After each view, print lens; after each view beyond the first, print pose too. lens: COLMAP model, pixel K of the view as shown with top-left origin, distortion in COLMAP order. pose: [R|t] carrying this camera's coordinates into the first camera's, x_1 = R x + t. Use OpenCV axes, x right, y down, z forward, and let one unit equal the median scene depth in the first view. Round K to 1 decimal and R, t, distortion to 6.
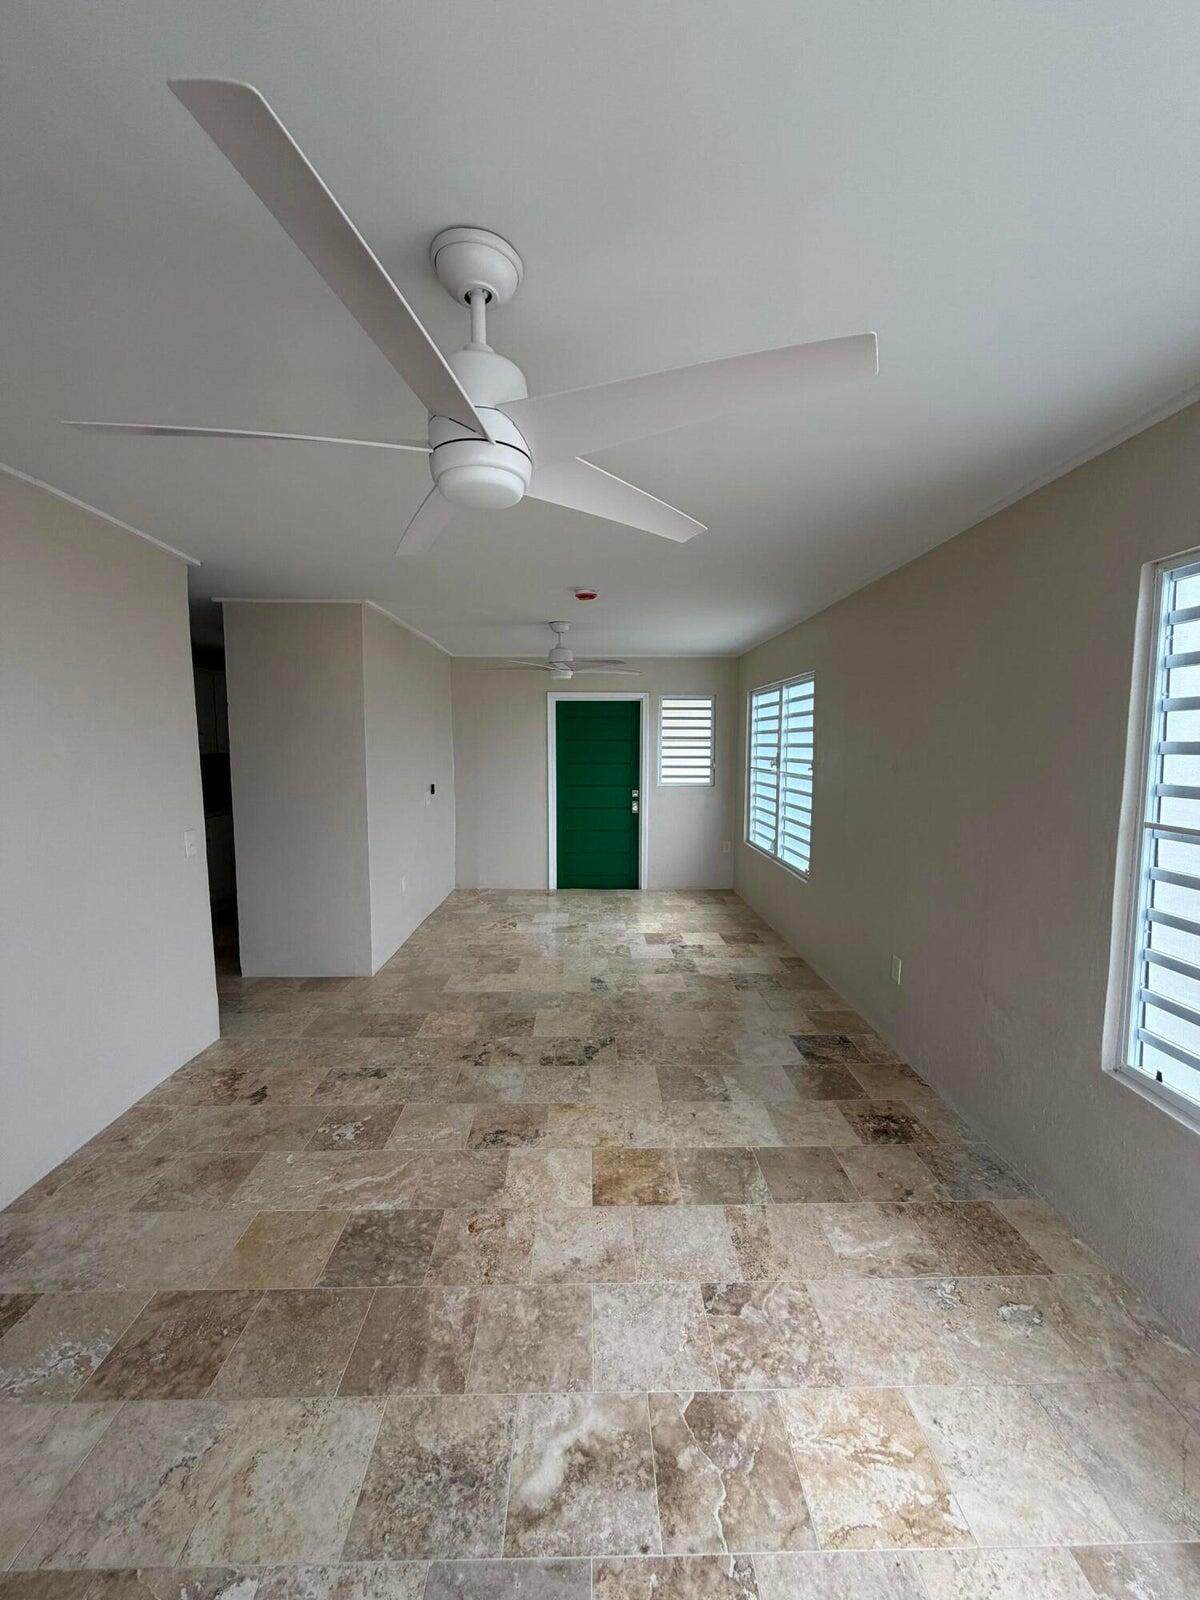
lens RADIAL K [[642.6, 0, 600.0], [0, 642.6, 800.0], [0, 0, 1]] dist [0.000234, 0.000035]
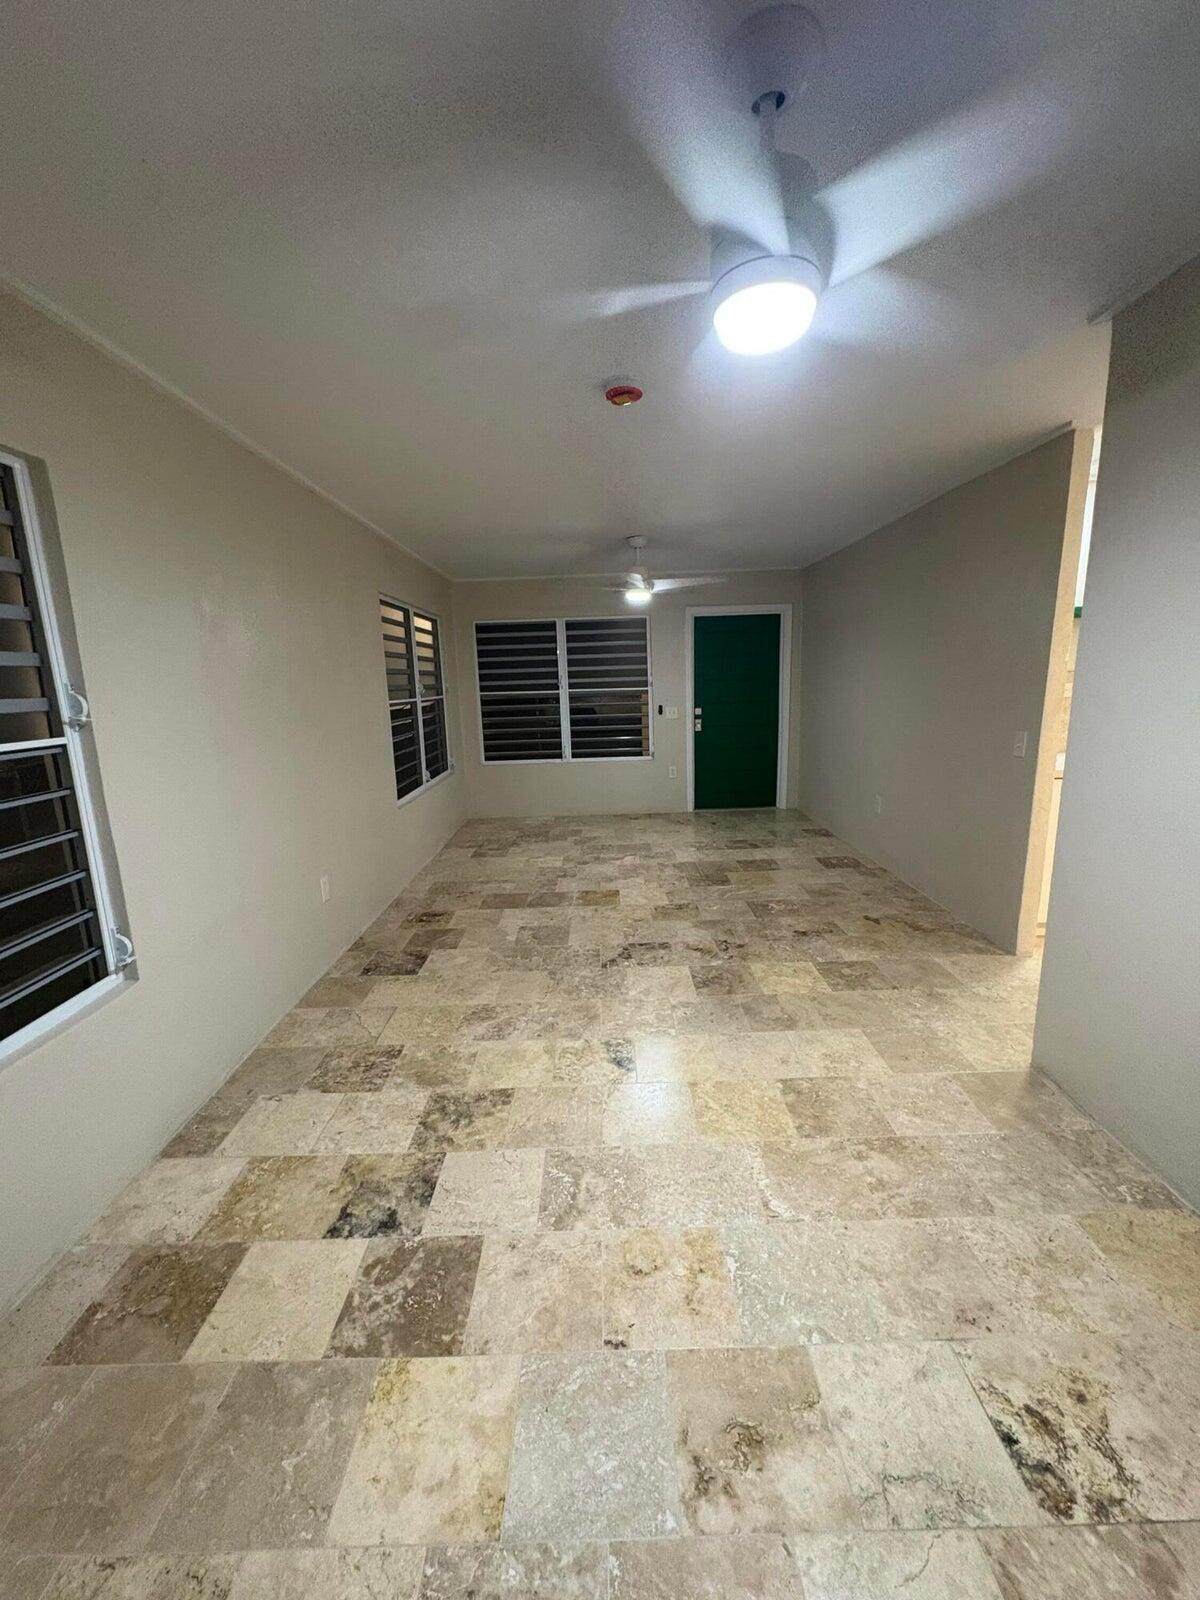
lens RADIAL K [[639.3, 0, 600.0], [0, 639.3, 800.0], [0, 0, 1]] dist [-0.000318, -0.000024]
pose [[-0.999394, 0.025952, 0.023199, -0.004270], [0.031319, 0.961255, 0.273876, -0.140457], [-0.015193, 0.274437, -0.961485, 1.974826]]
